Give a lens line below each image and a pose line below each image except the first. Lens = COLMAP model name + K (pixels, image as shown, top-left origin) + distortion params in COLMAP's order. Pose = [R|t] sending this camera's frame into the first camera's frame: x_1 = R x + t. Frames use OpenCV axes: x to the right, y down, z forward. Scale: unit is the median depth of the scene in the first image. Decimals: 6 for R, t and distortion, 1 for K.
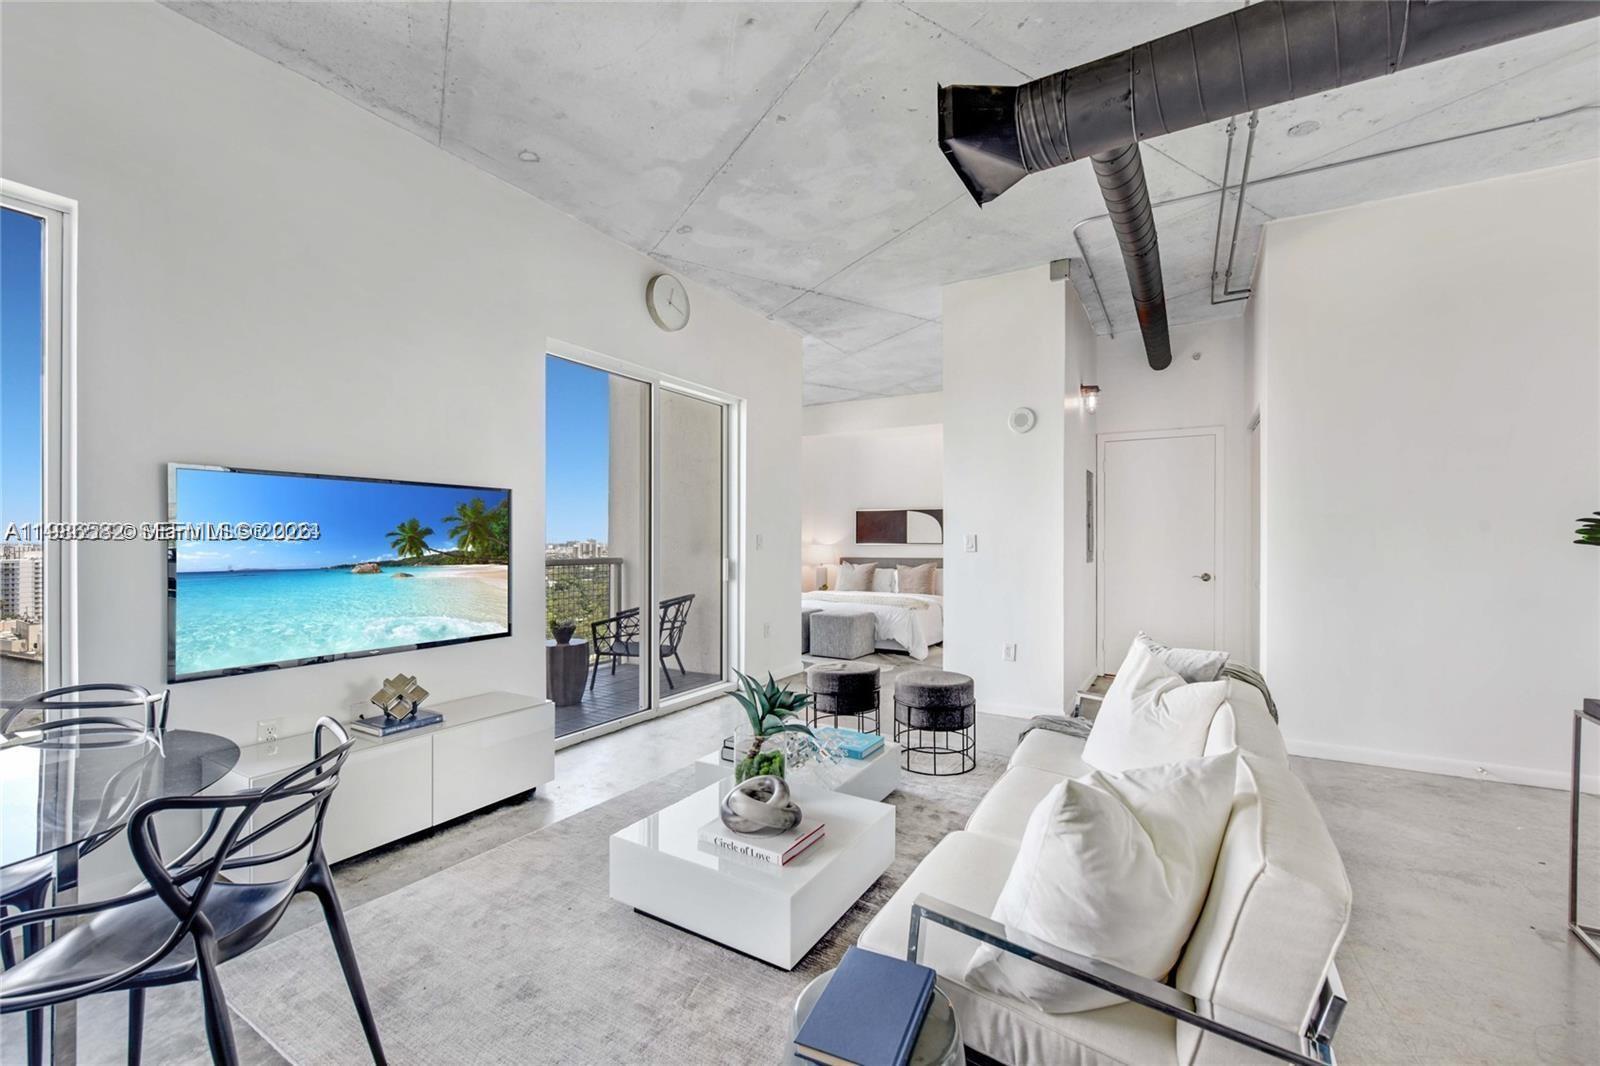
lens RADIAL K [[649.1, 0, 828.1], [0, 649.1, 543.7], [0, 0, 1]] dist [-0.001157, -0.000163]
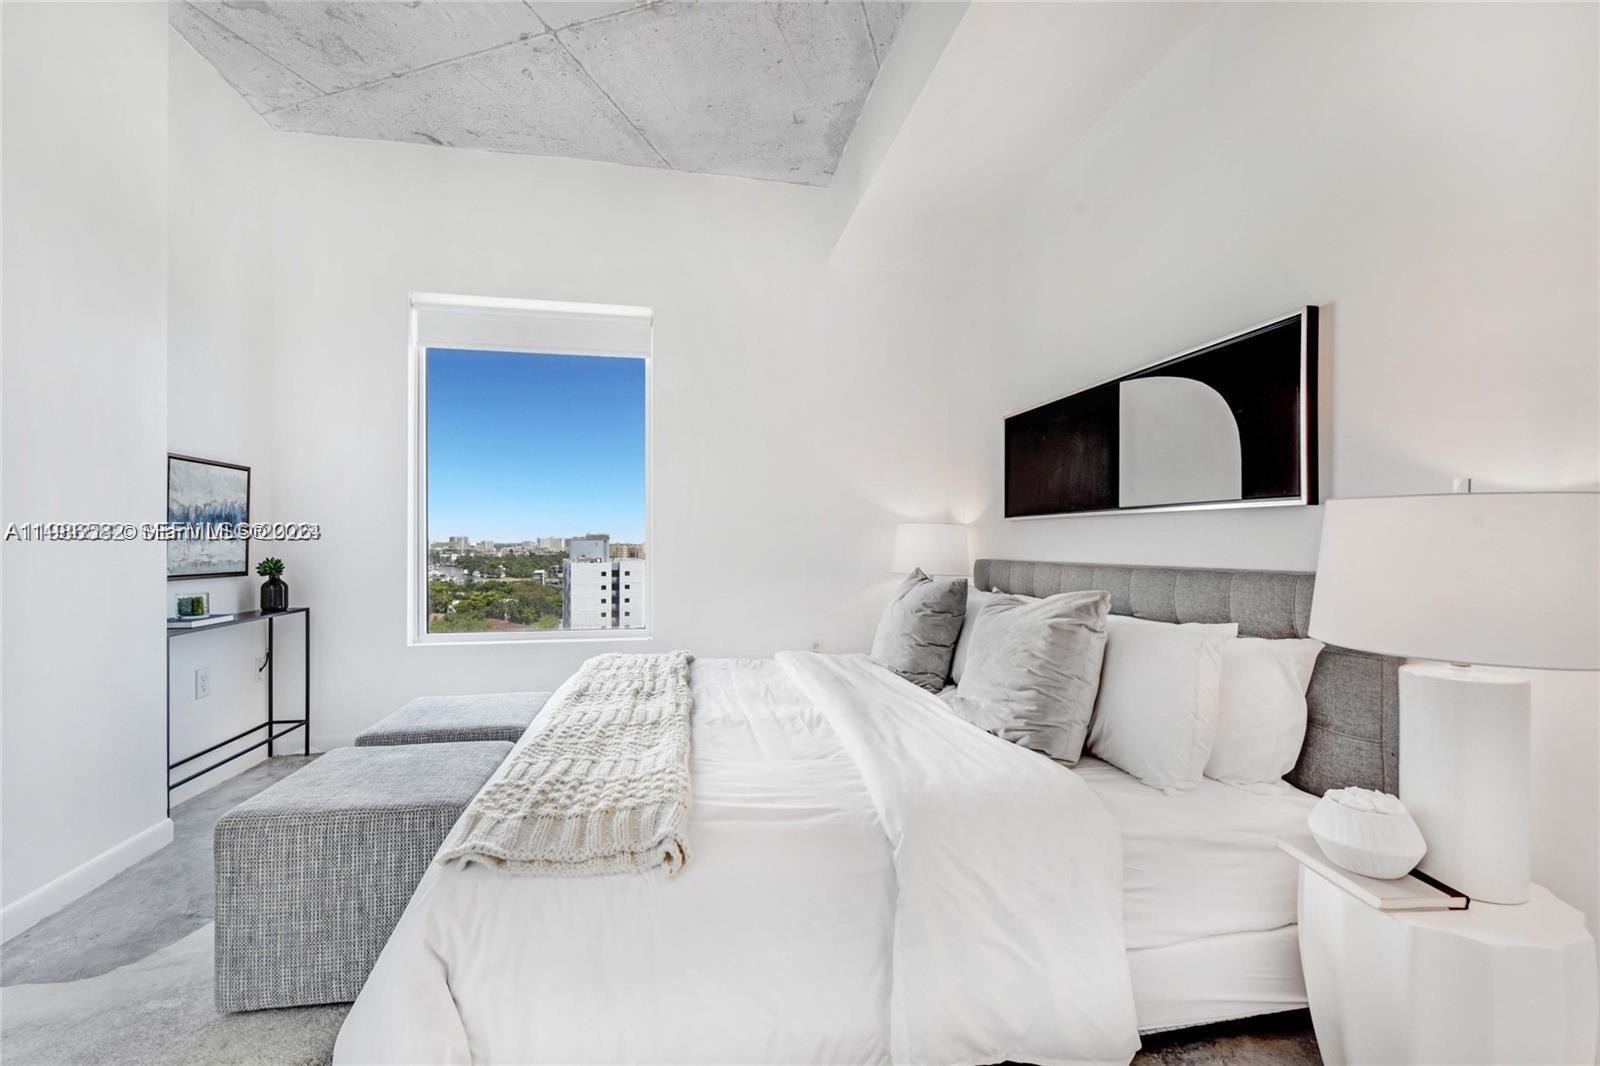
lens RADIAL K [[644.7, 0, 805.4], [0, 644.7, 542.3], [0, 0, 1]] dist [-0.005848, -0.000493]
pose [[0.645787, 0.000145, -0.763517, 0.403265], [-0.005871, 0.999971, -0.004776, 0.025250], [0.763495, 0.007567, 0.645770, 1.270684]]
